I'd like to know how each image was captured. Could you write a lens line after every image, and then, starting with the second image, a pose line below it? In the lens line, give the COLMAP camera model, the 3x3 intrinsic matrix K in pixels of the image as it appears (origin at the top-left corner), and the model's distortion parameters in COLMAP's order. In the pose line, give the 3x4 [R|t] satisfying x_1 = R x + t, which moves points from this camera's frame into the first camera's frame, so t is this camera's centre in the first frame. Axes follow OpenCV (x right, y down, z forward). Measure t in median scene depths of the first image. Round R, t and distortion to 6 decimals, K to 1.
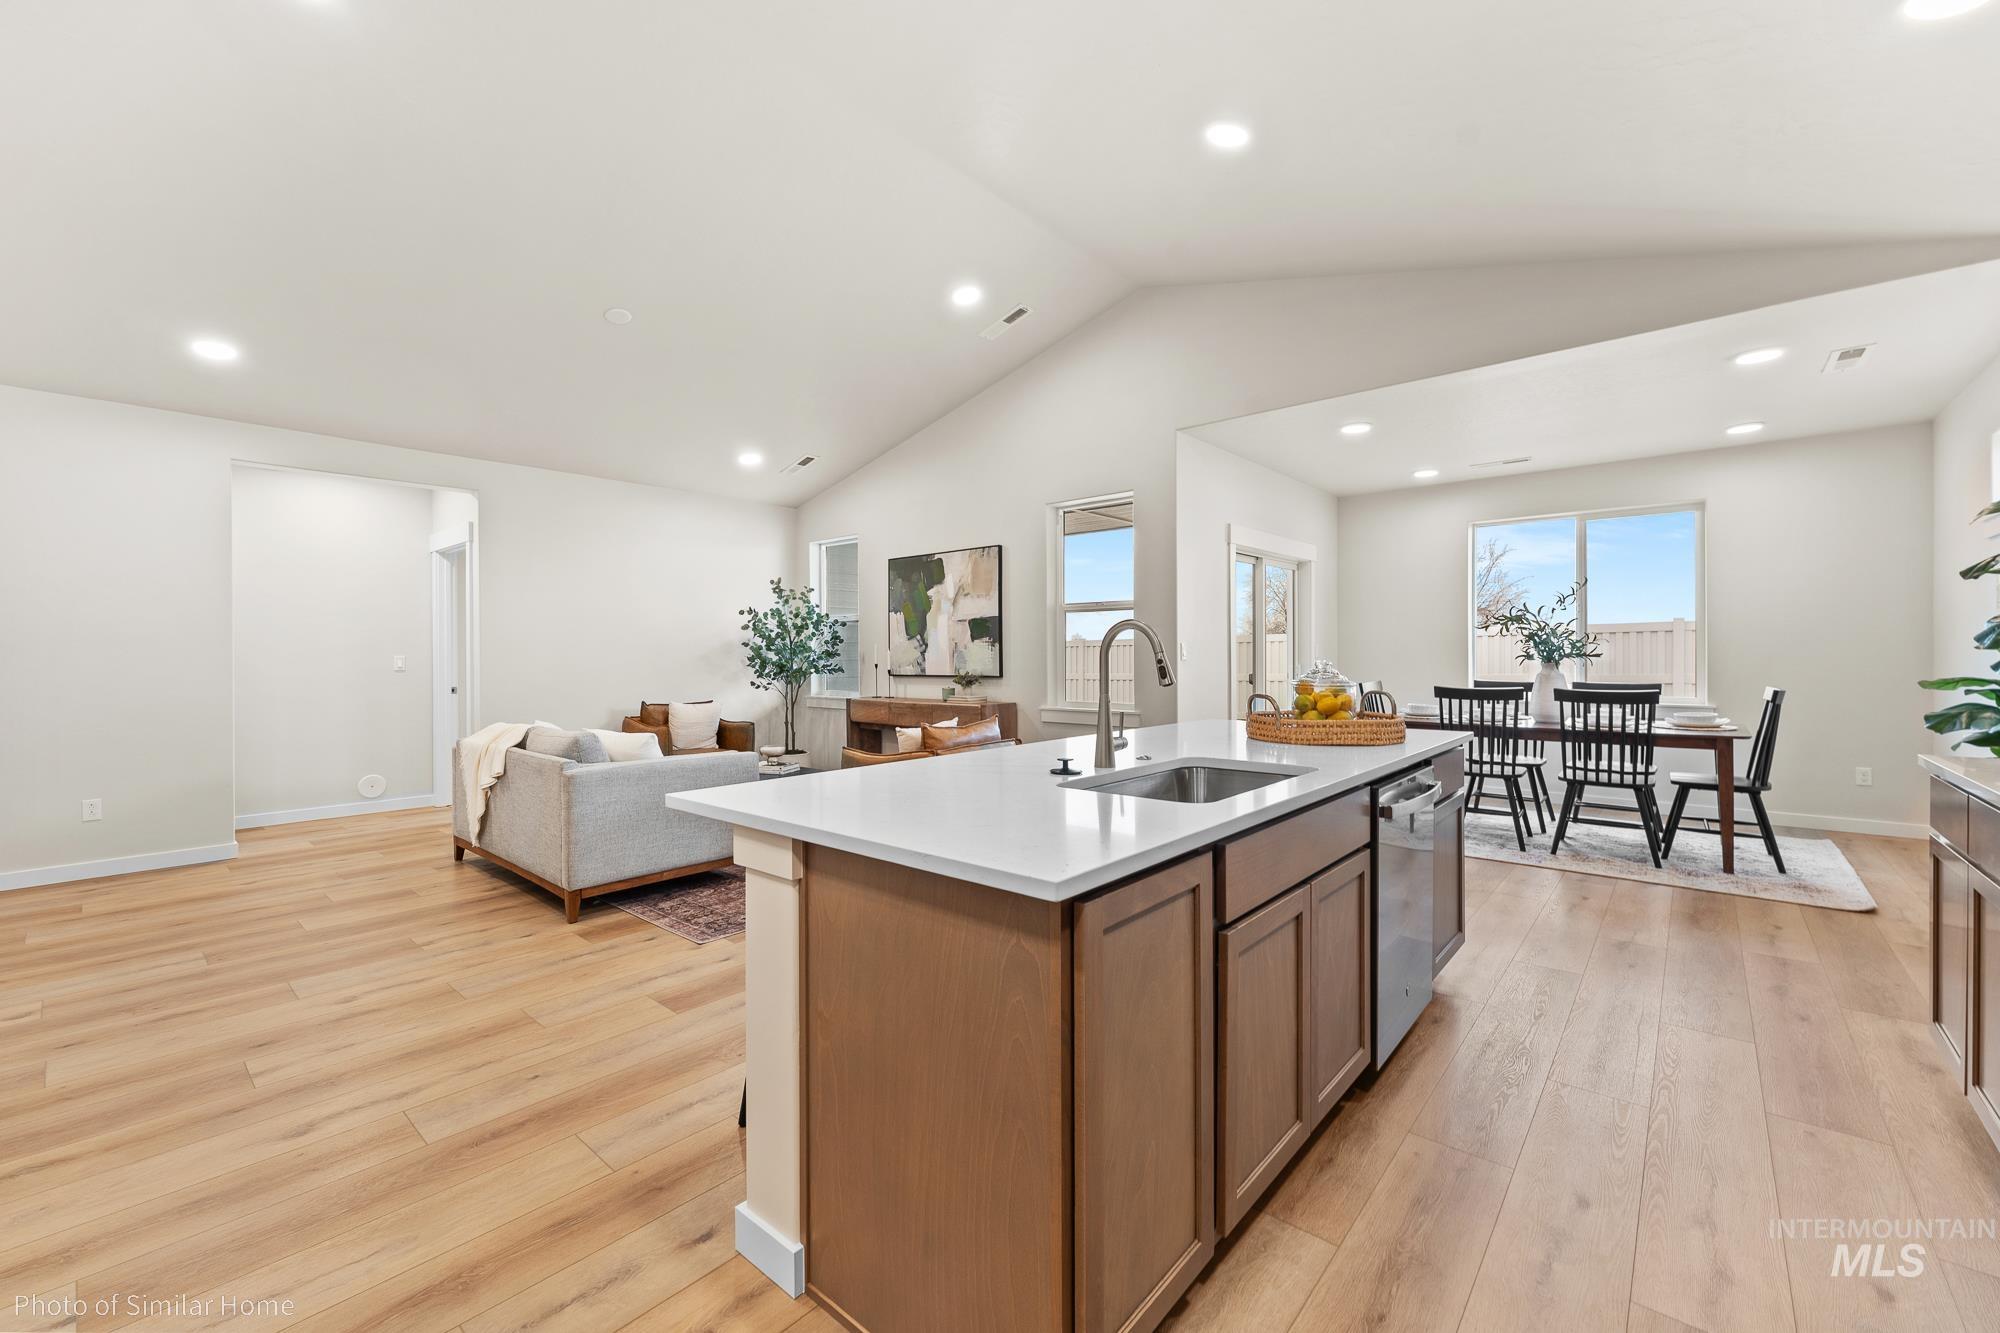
lens RADIAL K [[804.7, 0, 995.9], [0, 804.7, 679.8], [0, 0, 1]] dist [-0.000117, 0.000198]
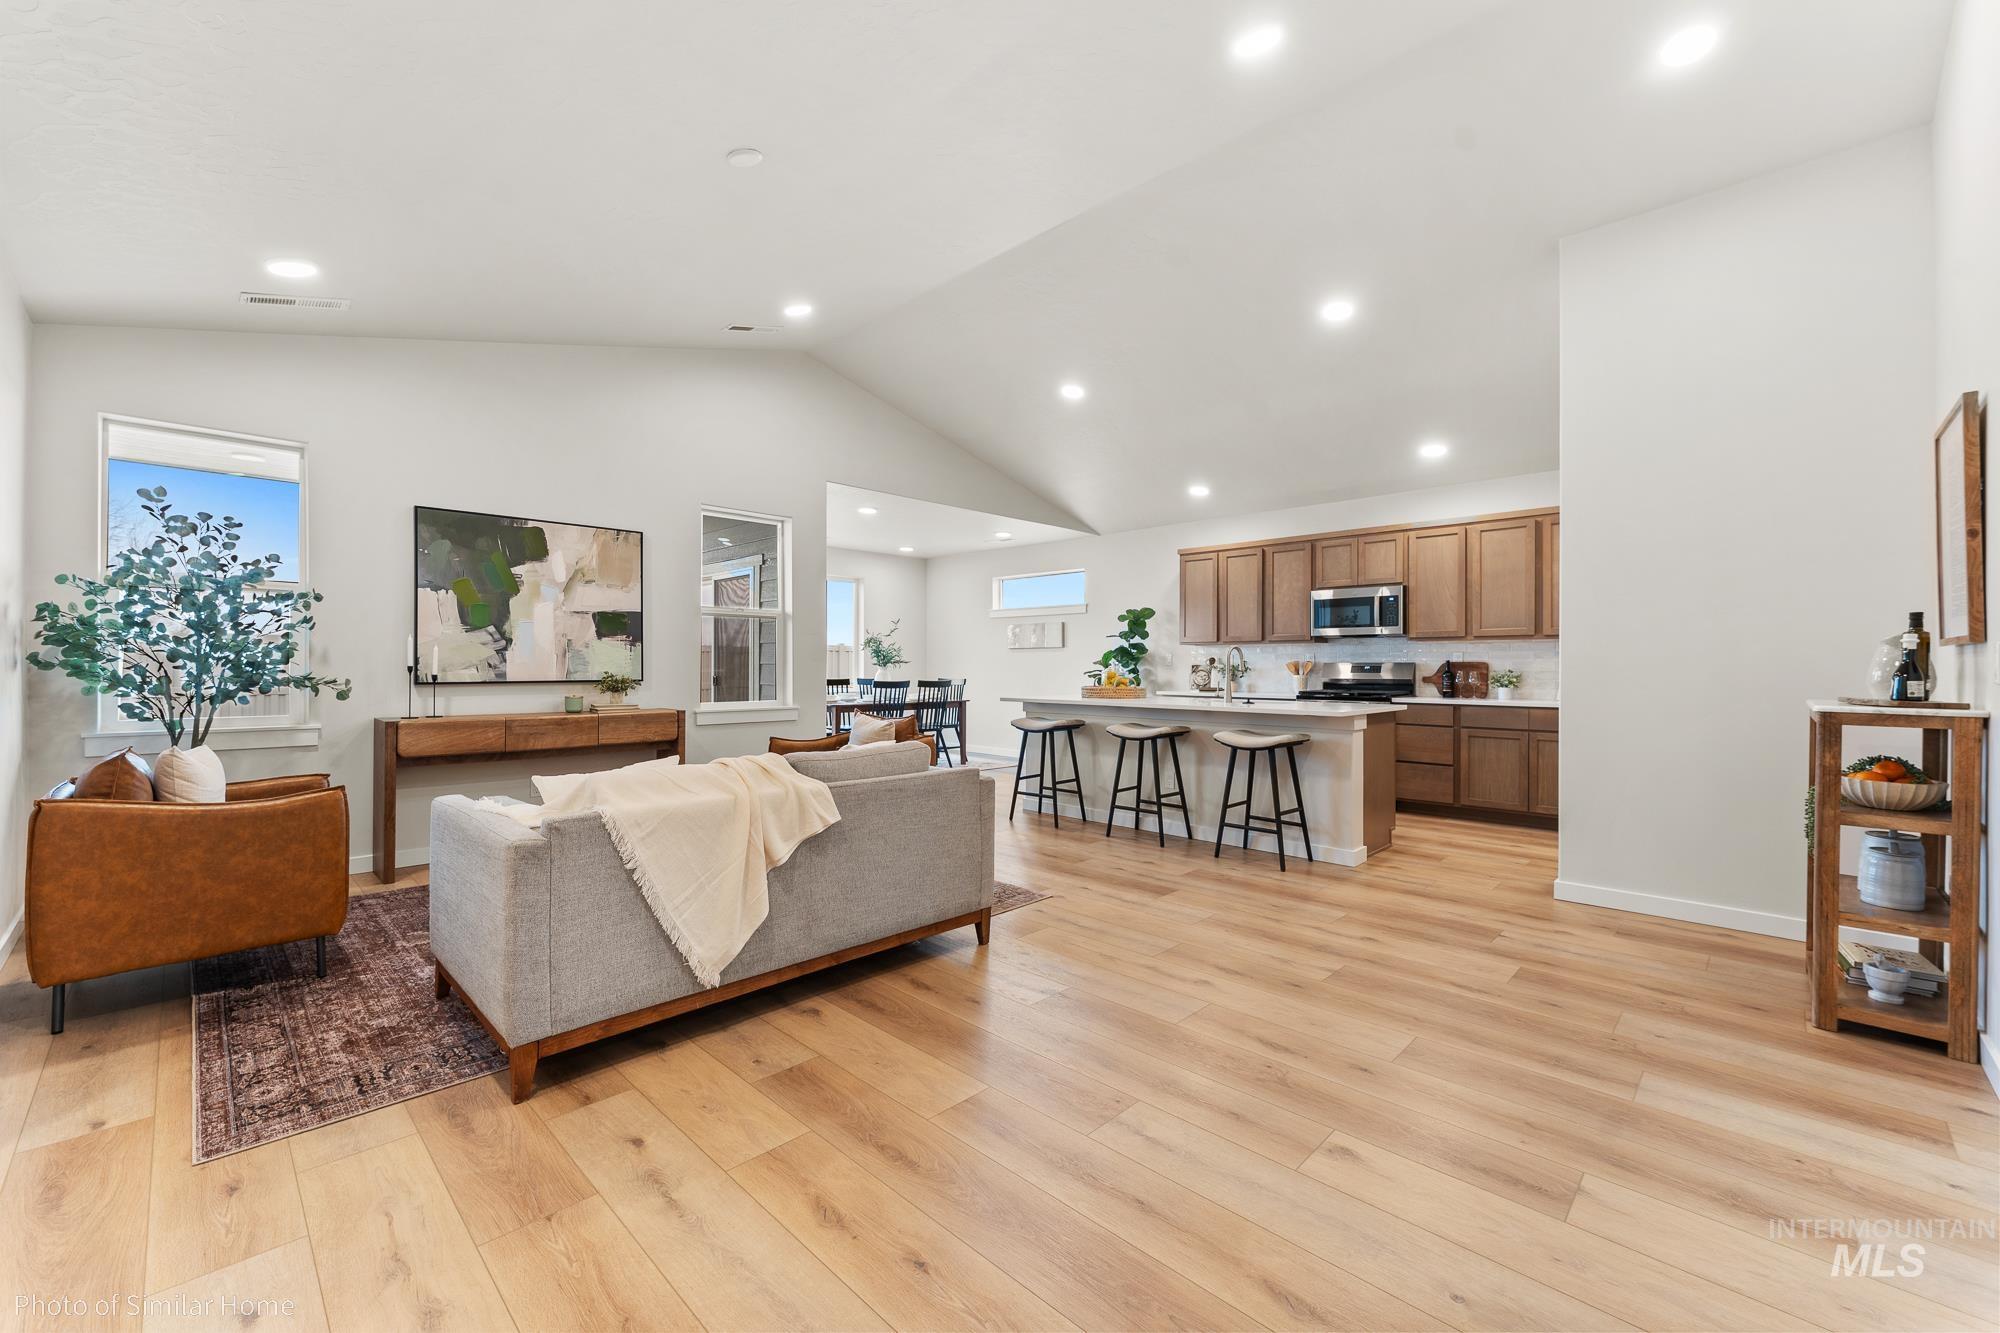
lens RADIAL K [[804.7, 0, 995.9], [0, 804.7, 679.8], [0, 0, 1]] dist [-0.000117, 0.000198]
pose [[0.055200, -0.011449, 0.998410, -0.835198], [0.028223, 0.999553, 0.009902, -0.002133], [-0.998076, 0.027632, 0.055498, 0.543721]]
